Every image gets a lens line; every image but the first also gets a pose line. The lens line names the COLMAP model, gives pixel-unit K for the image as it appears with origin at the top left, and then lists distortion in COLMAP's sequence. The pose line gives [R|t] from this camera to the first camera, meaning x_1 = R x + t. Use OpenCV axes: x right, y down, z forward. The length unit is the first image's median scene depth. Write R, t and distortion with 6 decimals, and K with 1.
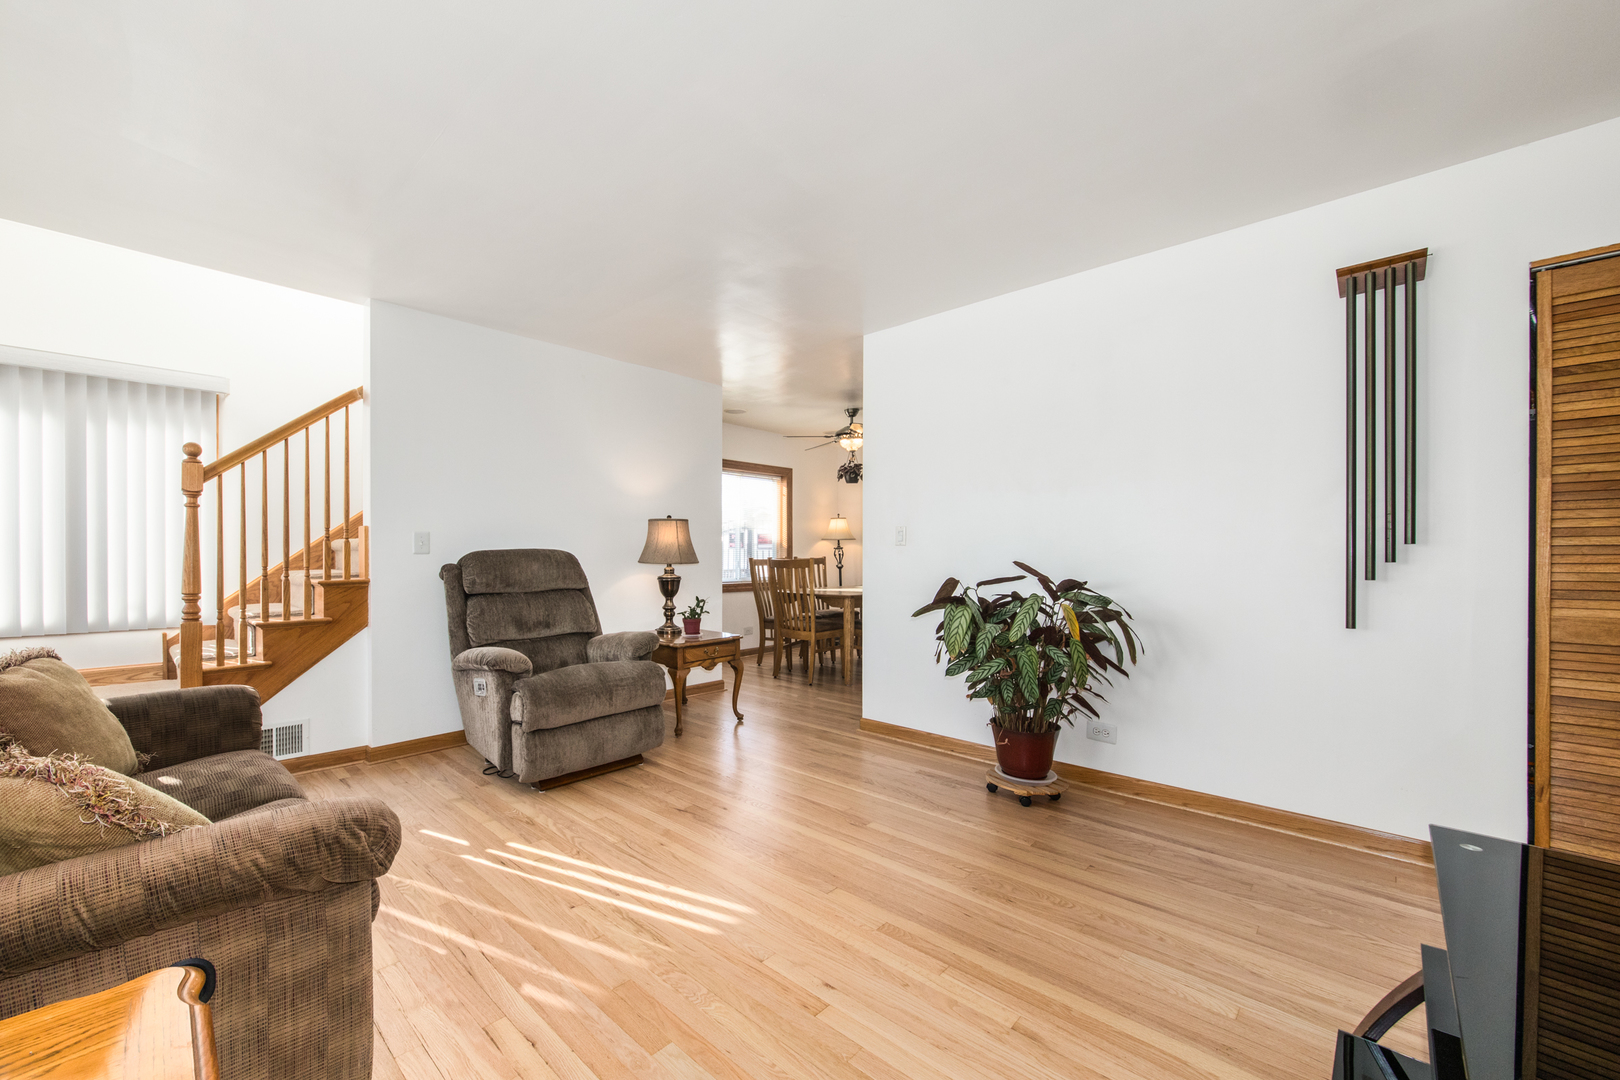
lens RADIAL K [[623.8, 0, 810.0], [0, 623.8, 540.0], [0, 0, 1]] dist [0.007693, 0.000027]
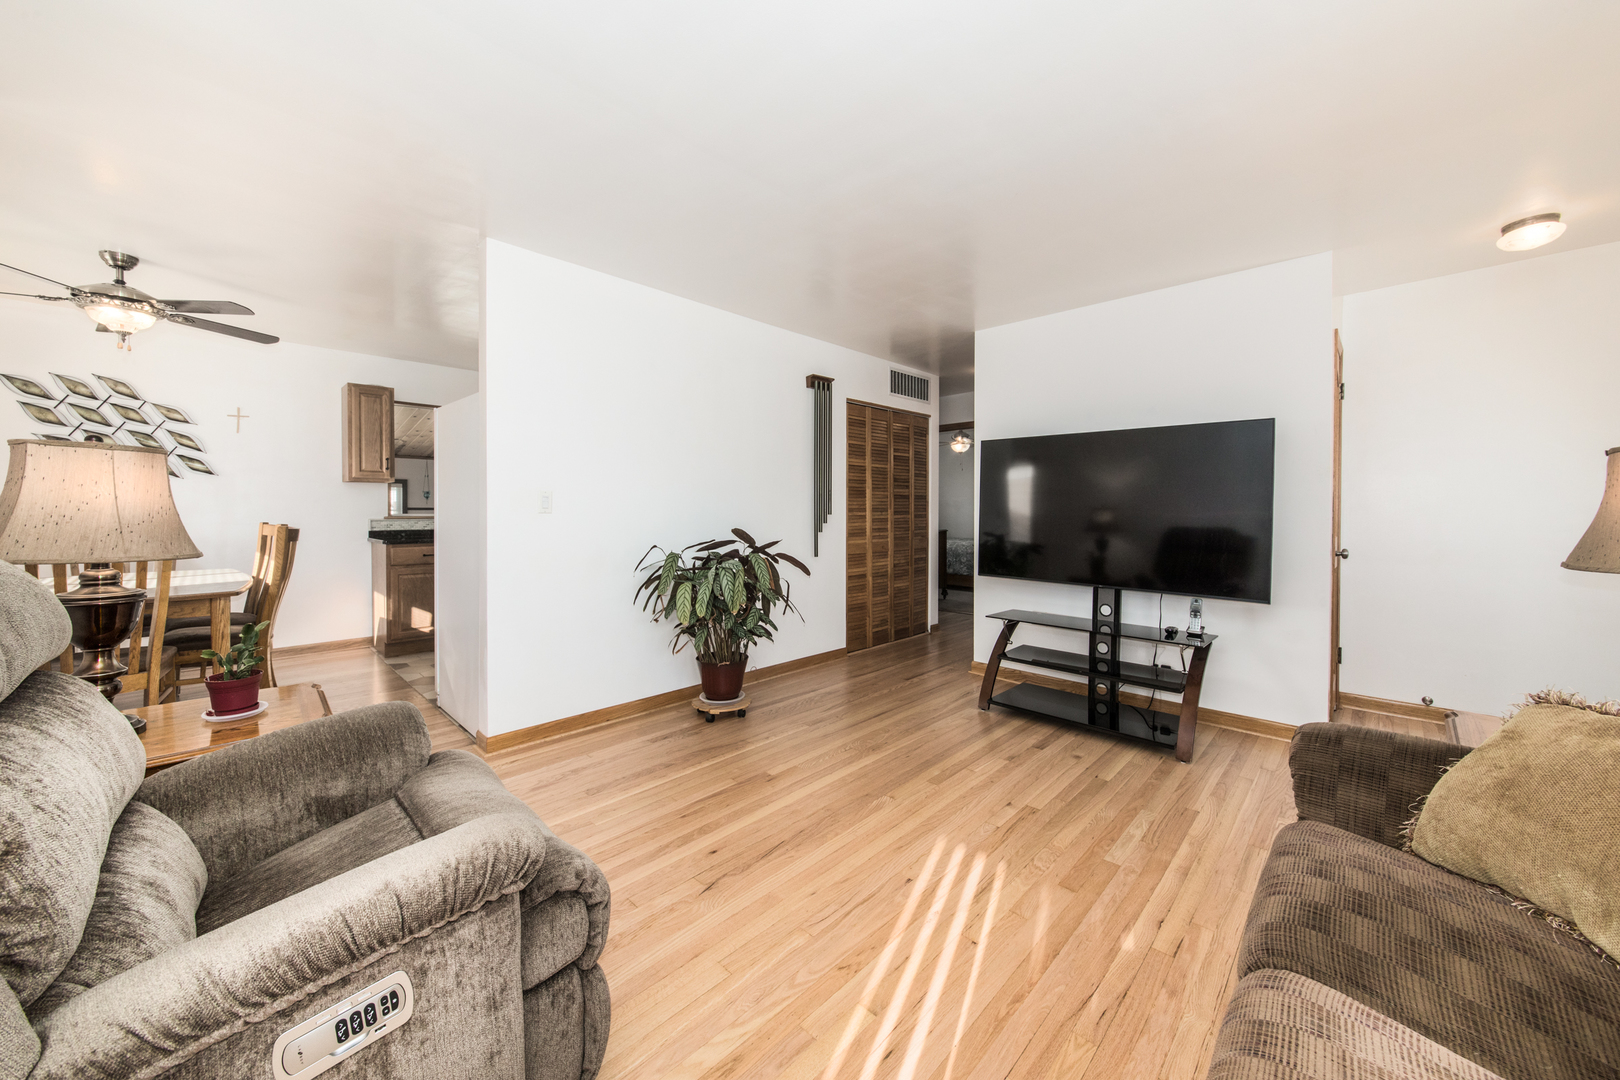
lens RADIAL K [[563.7, 0, 774.6], [0, 563.7, 522.0], [0, 0, 1]] dist [-0.000181, 0.000018]
pose [[0.097234, -0.018465, 0.995090, -0.758336], [-0.023453, 0.999508, 0.020839, -0.004989], [-0.994985, -0.025364, 0.096753, 0.783230]]
